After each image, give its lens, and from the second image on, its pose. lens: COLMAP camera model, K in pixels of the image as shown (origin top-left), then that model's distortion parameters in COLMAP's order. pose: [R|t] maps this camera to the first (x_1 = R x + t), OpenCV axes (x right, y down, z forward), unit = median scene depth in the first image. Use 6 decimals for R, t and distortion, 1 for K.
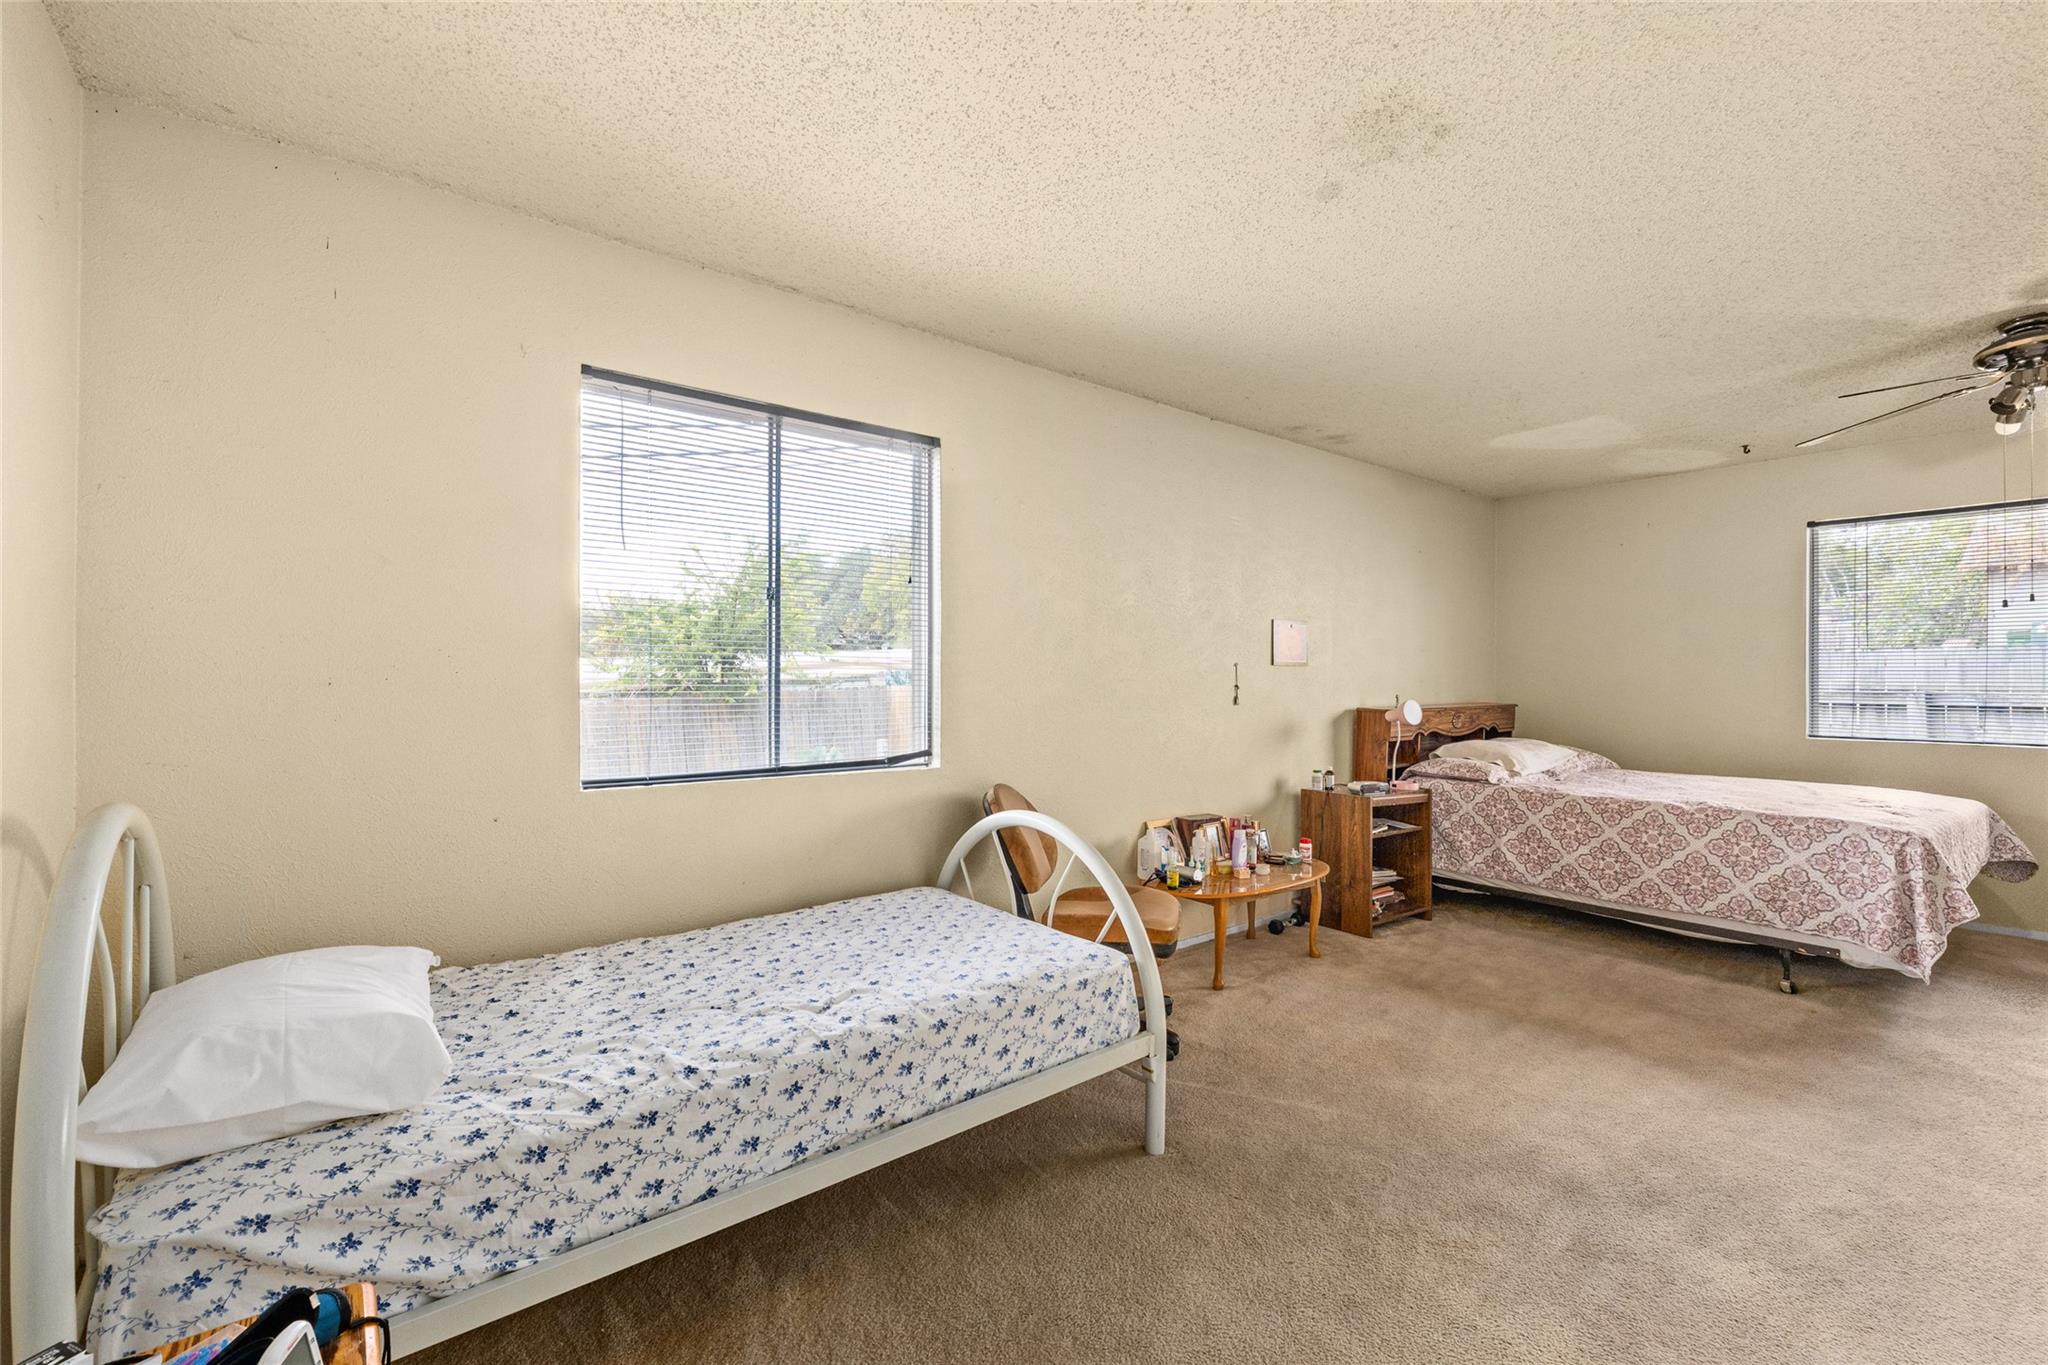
lens RADIAL K [[867.1, 0, 1021.1], [0, 867.1, 675.4], [0, 0, 1]] dist [-0.003647, 0.000062]
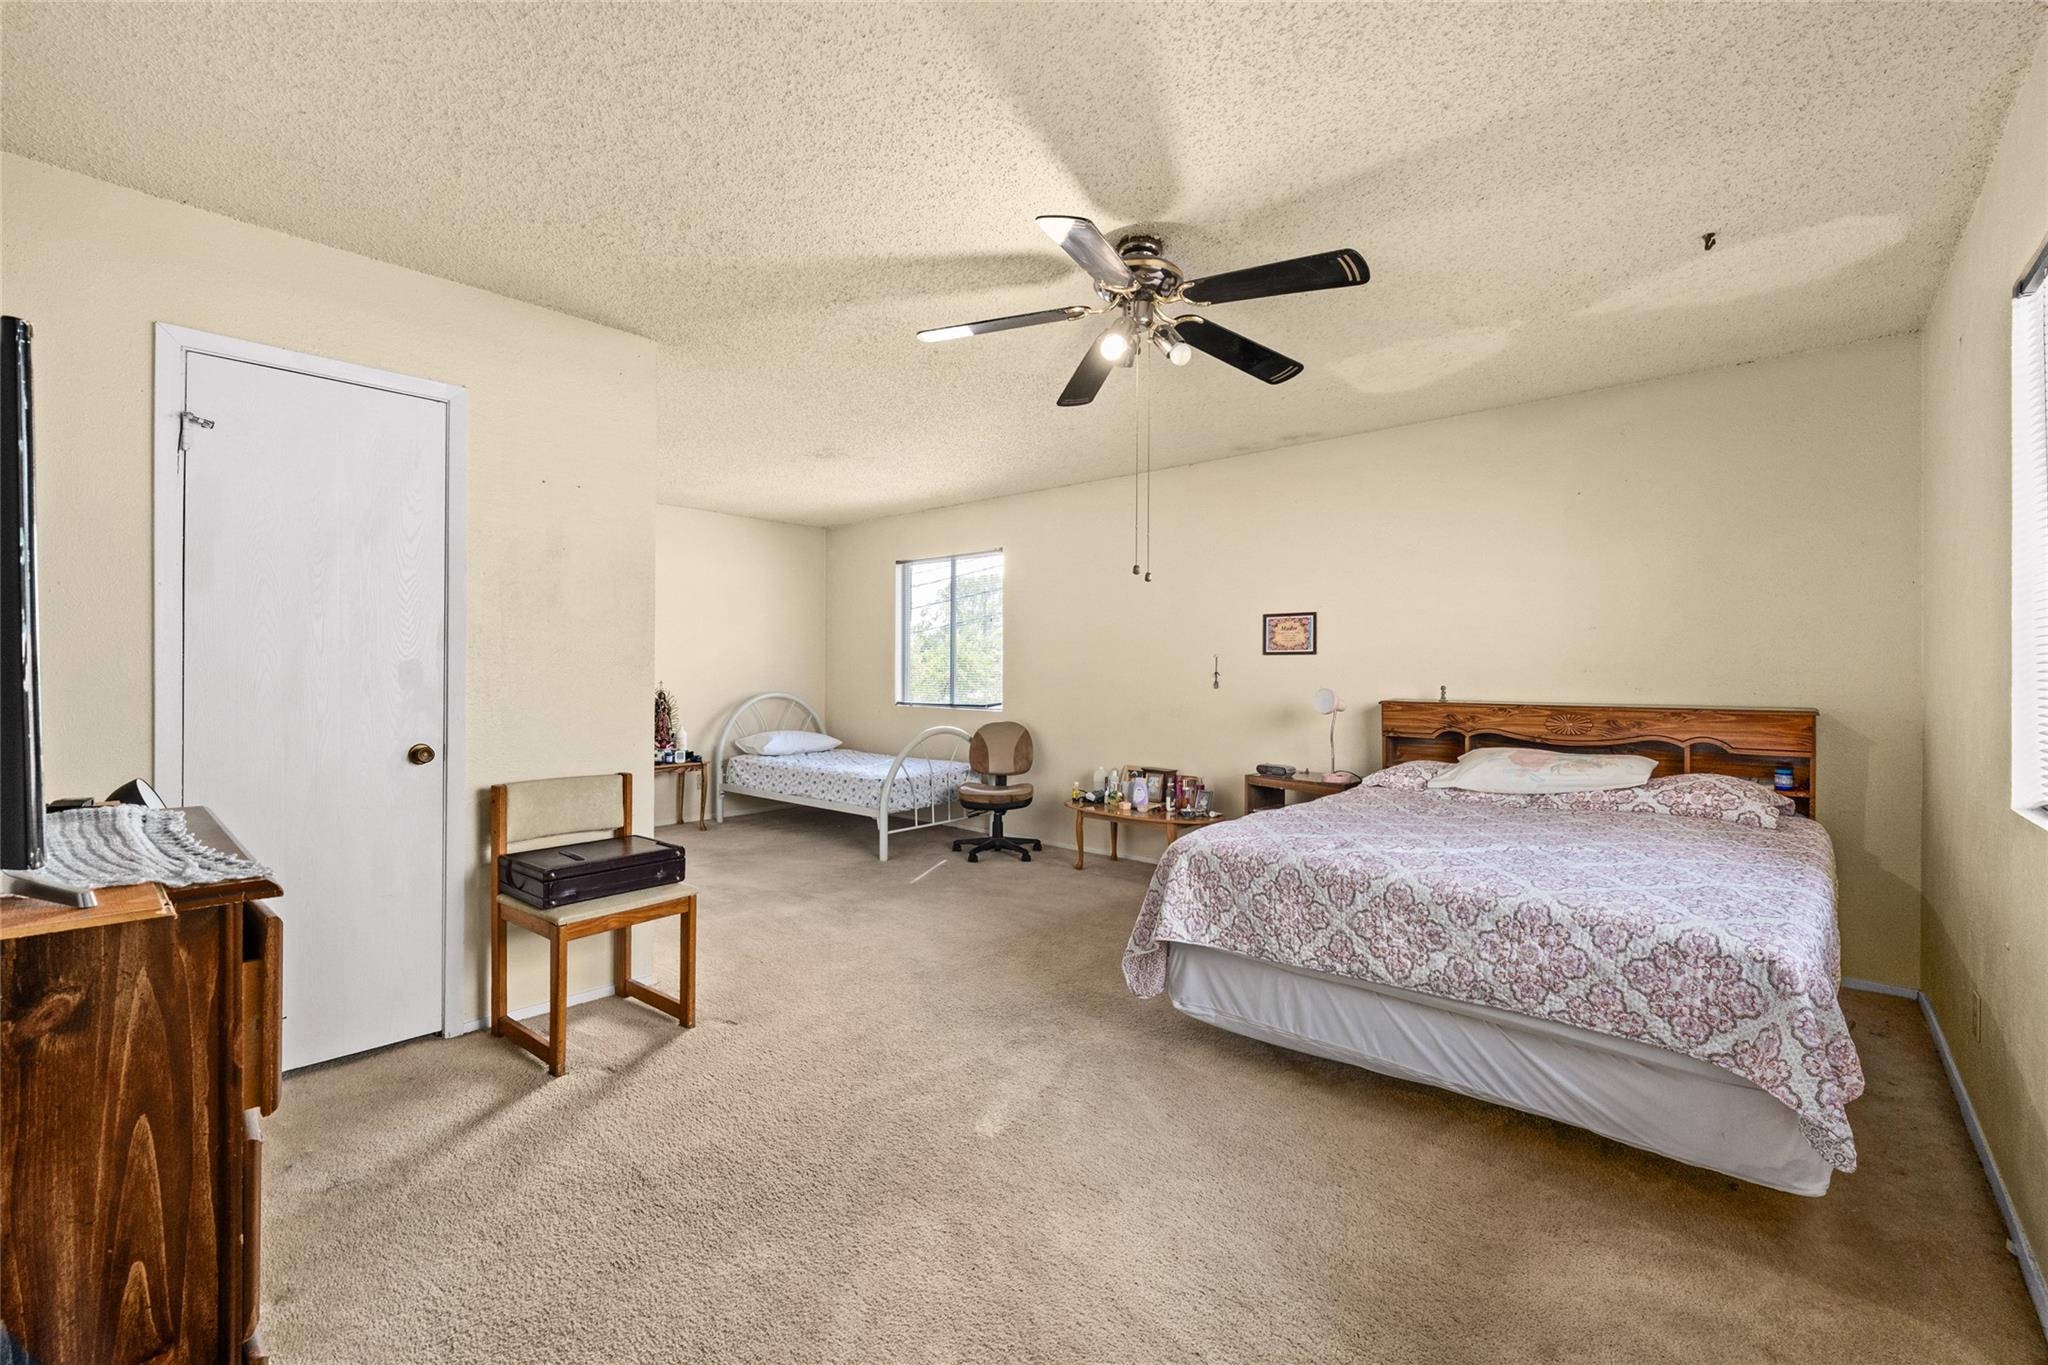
lens RADIAL K [[867.1, 0, 1020.2], [0, 867.1, 678.2], [0, 0, 1]] dist [-0.003647, 0.000062]
pose [[0.163887, 0.003447, -0.986473, 1.478496], [-0.009874, 0.999950, 0.001854, 0.020411], [0.986430, 0.009437, 0.163913, 0.557196]]
